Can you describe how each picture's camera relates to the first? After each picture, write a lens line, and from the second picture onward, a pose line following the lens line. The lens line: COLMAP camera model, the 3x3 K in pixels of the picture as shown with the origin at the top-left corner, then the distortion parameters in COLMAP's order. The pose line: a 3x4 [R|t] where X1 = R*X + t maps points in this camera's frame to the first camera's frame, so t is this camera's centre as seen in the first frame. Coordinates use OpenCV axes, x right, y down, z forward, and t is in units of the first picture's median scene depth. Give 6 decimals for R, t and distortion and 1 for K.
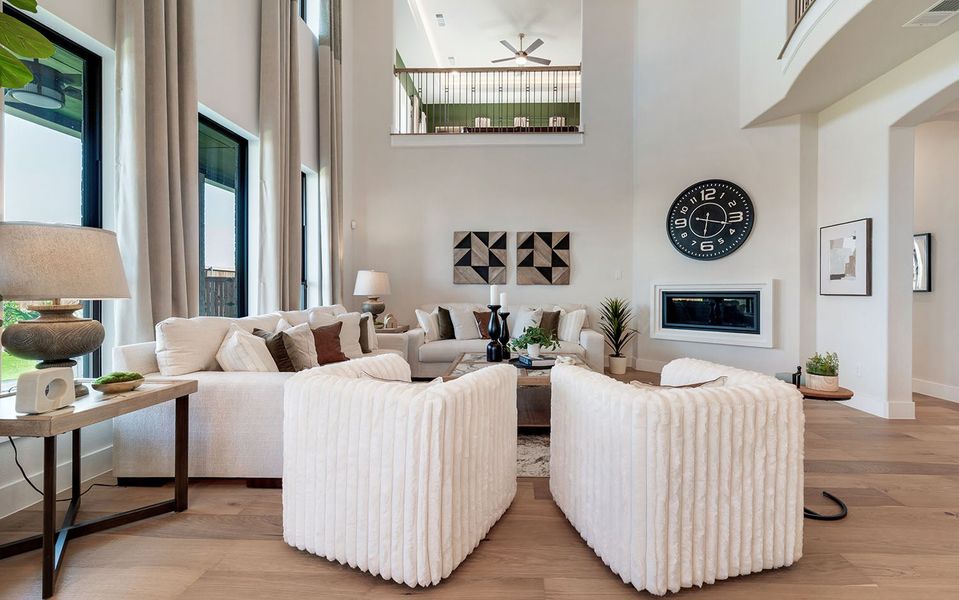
lens RADIAL K [[388.3, 0, 512.0], [0, 388.3, 290.6], [0, 0, 1]] dist [0.002914, 0.000056]
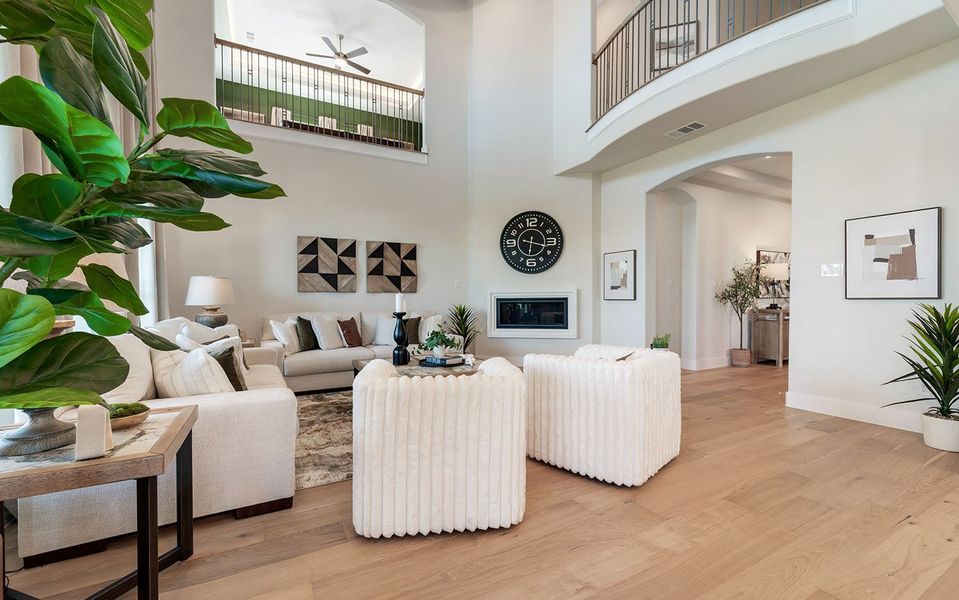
lens RADIAL K [[382.8, 0, 476.2], [0, 382.8, 302.7], [0, 0, 1]] dist [0.002107, 0.000031]
pose [[0.875038, -0.012870, 0.483884, -0.241576], [0.007058, 0.999879, 0.013831, -0.001264], [-0.484003, -0.008688, 0.875023, -0.014760]]
